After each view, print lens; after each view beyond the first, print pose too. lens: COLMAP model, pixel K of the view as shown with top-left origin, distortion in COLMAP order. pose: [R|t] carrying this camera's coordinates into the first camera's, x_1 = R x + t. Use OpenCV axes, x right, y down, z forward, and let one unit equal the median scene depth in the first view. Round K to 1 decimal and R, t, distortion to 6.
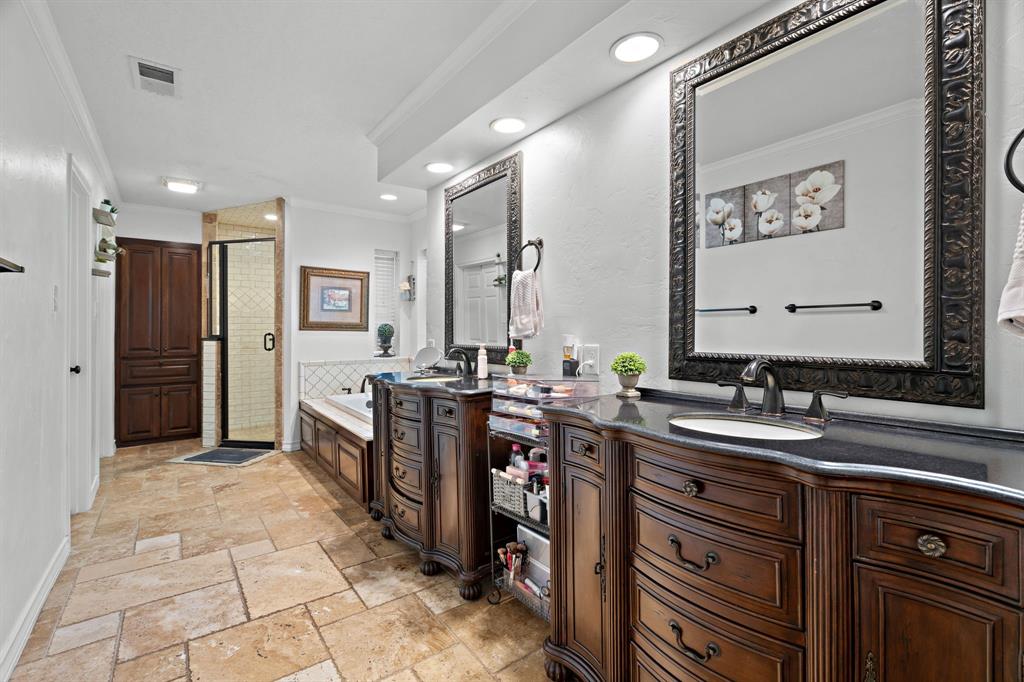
lens RADIAL K [[463.4, 0, 510.2], [0, 463.4, 331.1], [0, 0, 1]] dist [-0.003321, -0.000468]
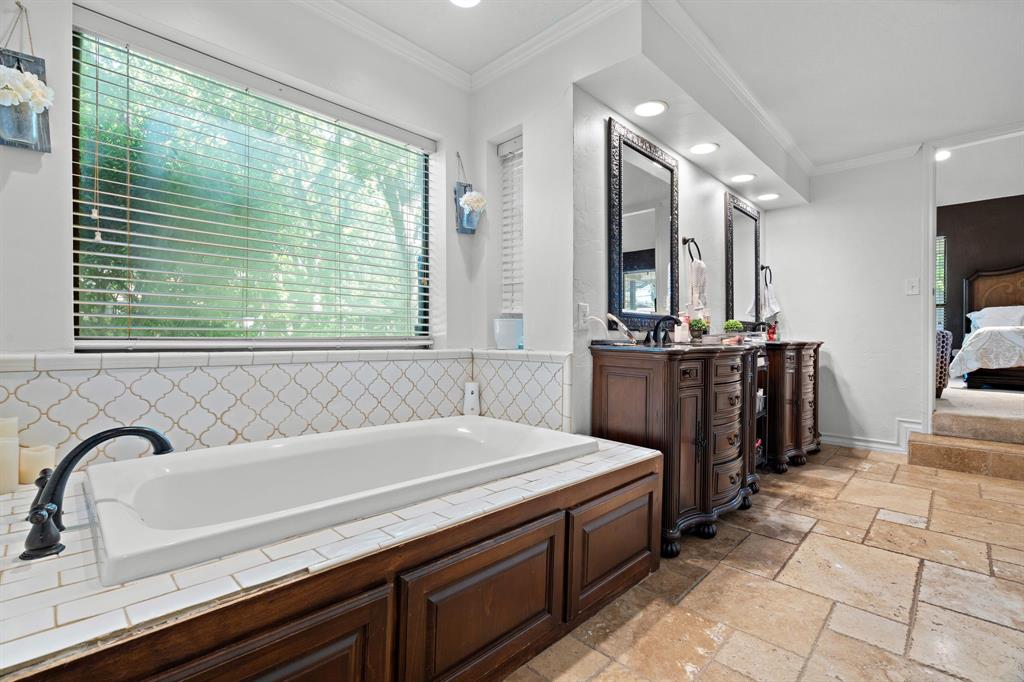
lens RADIAL K [[463.4, 0, 510.2], [0, 463.4, 331.1], [0, 0, 1]] dist [-0.003321, -0.000468]
pose [[-0.163309, 0.022766, 0.986312, -1.274554], [-0.003487, 0.999714, -0.023652, 0.118065], [-0.986569, -0.007302, -0.163183, 1.834204]]
